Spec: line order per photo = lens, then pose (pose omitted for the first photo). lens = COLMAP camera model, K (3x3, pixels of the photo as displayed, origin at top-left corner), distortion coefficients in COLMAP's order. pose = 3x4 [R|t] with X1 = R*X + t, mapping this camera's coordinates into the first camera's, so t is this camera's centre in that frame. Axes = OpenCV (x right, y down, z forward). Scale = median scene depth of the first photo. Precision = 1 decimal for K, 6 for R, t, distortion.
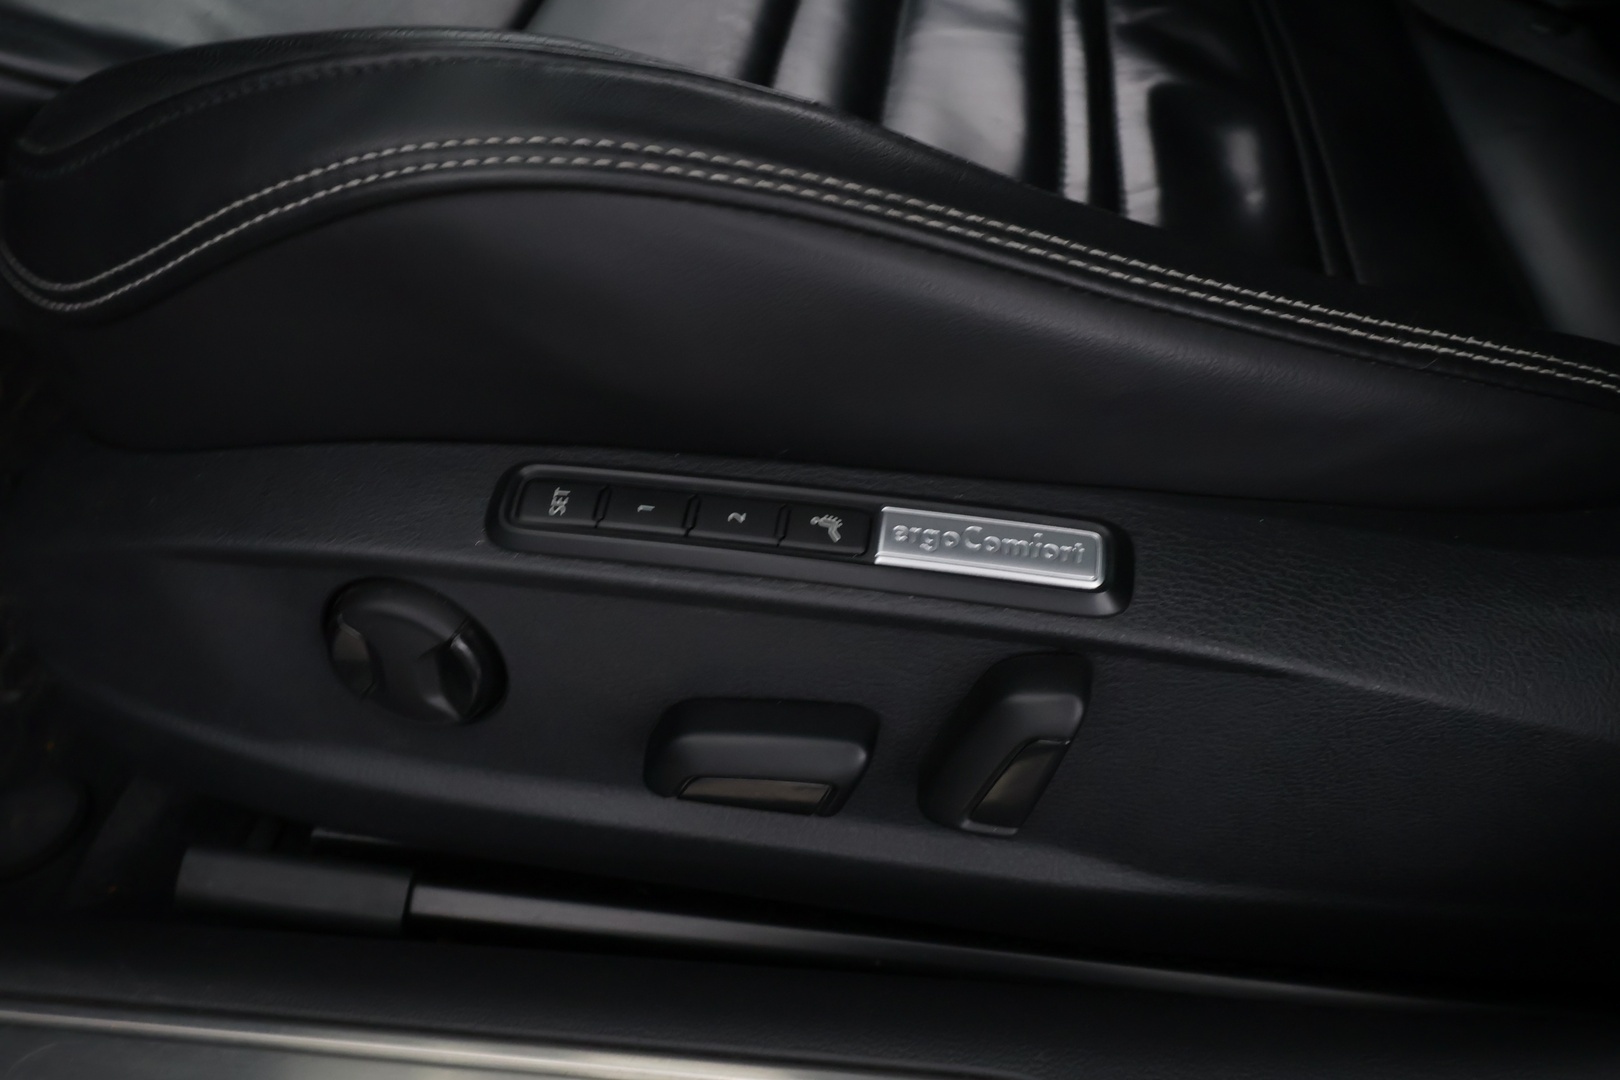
lens RADIAL K [[1279.4, 0, 813.2], [0, 1279.4, 536.9], [0, 0, 1]] dist [0.002772, 0.000764]
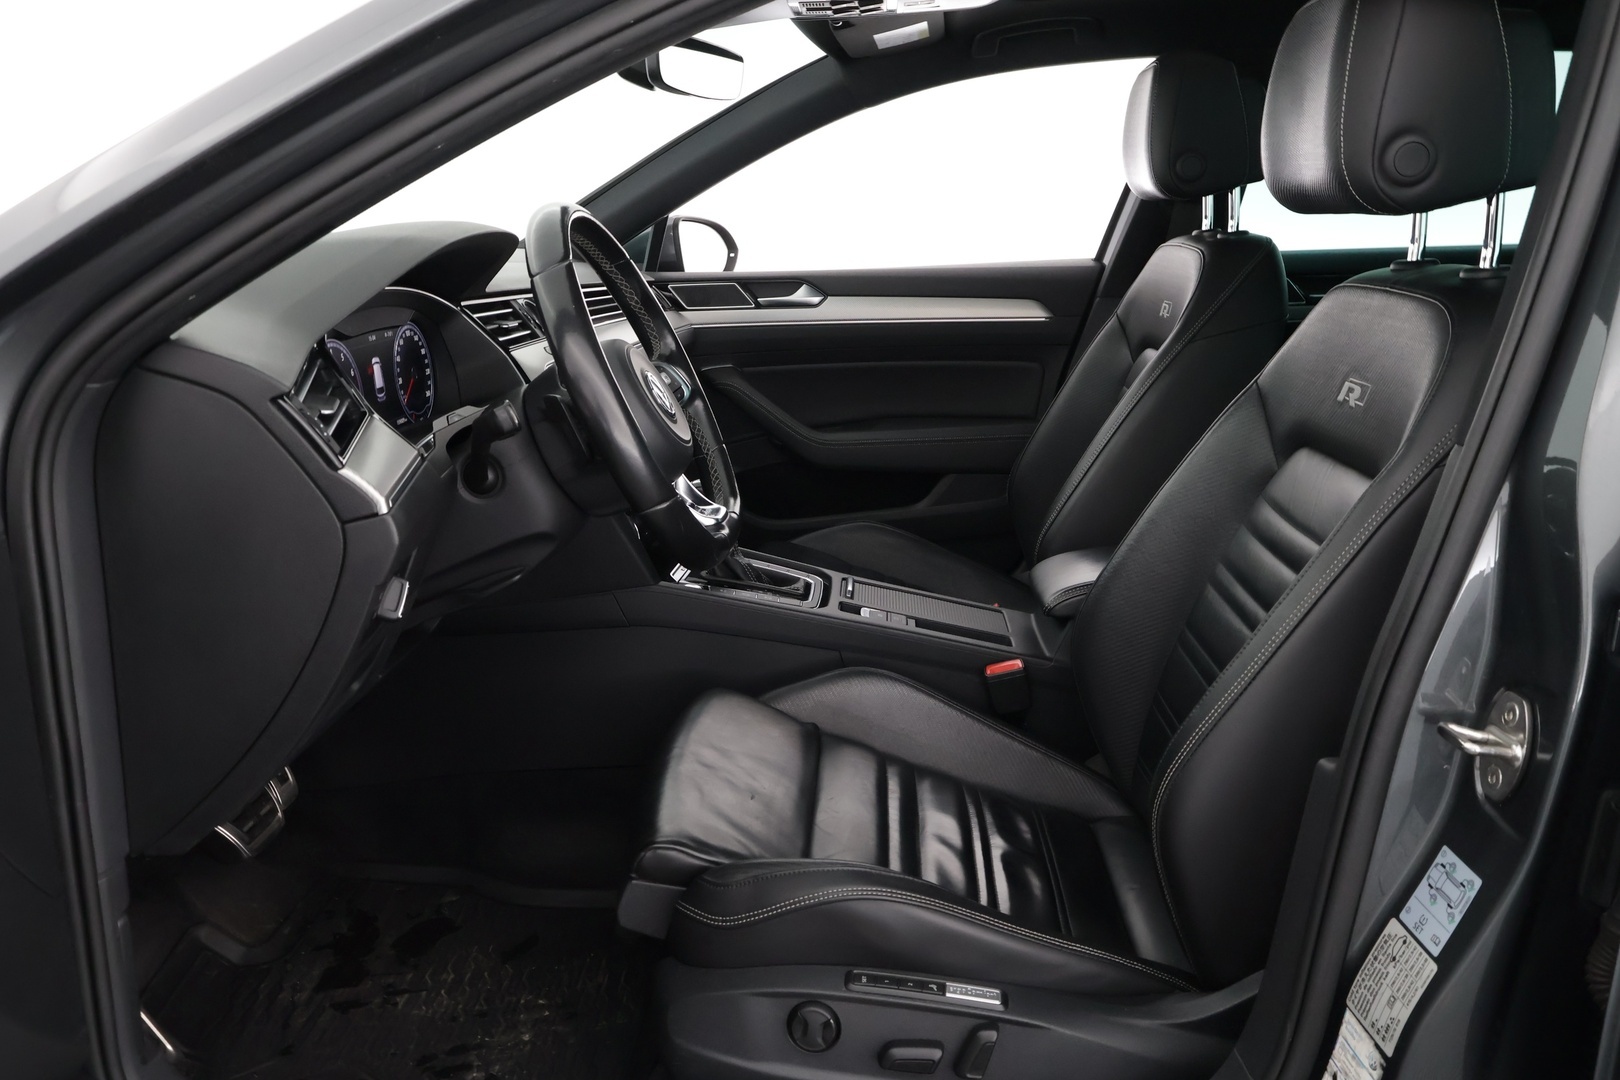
lens RADIAL K [[1279.4, 0, 813.2], [0, 1279.4, 536.9], [0, 0, 1]] dist [0.002772, 0.000764]
pose [[0.992520, 0.074838, 0.096459, -0.846774], [-0.019732, 0.878036, -0.478187, 0.671528], [-0.120481, 0.472707, 0.872945, -3.102243]]
